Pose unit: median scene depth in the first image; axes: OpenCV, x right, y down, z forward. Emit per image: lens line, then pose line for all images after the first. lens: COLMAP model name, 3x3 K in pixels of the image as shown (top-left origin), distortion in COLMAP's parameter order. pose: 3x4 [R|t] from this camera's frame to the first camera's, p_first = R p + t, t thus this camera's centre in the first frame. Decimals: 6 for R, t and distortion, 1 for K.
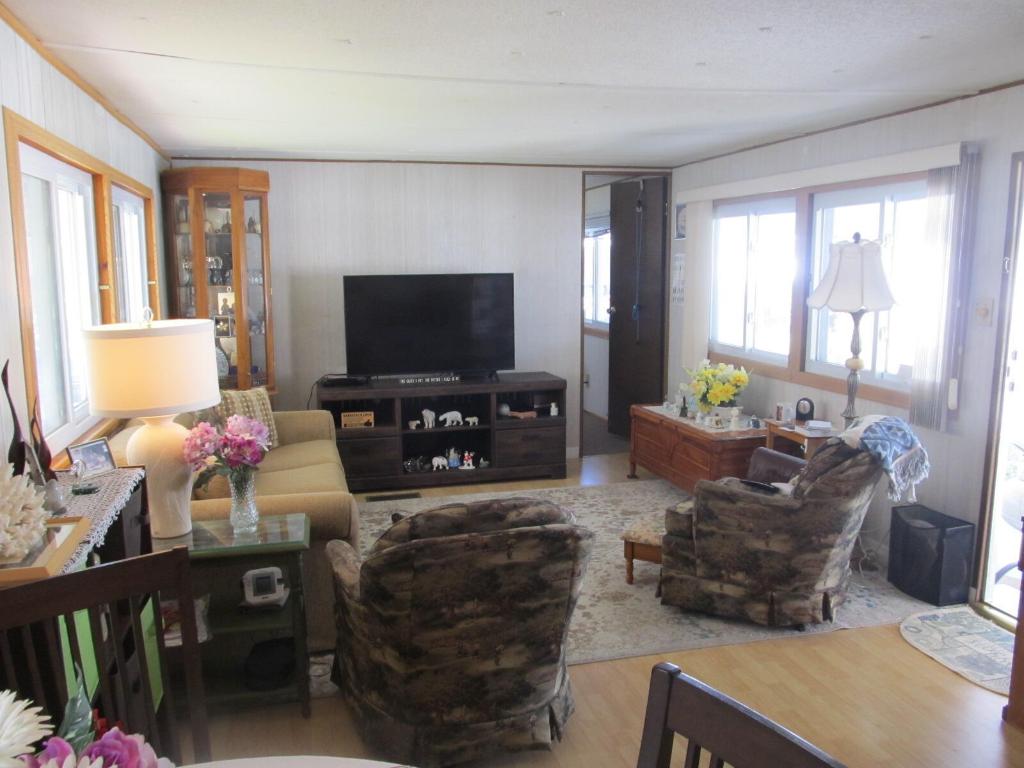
lens RADIAL K [[851.3, 0, 522.5], [0, 851.3, 395.5], [0, 0, 1]] dist [-0.048465, 0.028938]
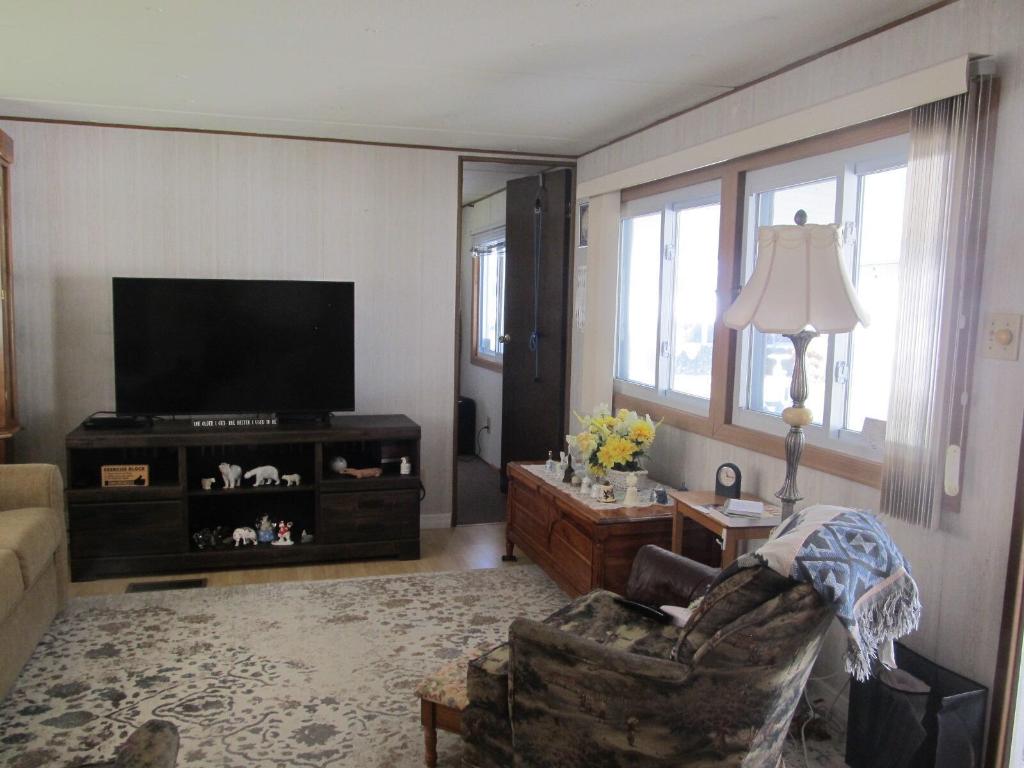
lens RADIAL K [[851.3, 0, 517.9], [0, 851.3, 393.5], [0, 0, 1]] dist [-0.048465, 0.028938]
pose [[0.999176, 0.022031, 0.034096, 0.130084], [-0.020456, 0.998737, -0.045896, -0.017454], [-0.035064, 0.045160, 0.998364, 0.298383]]
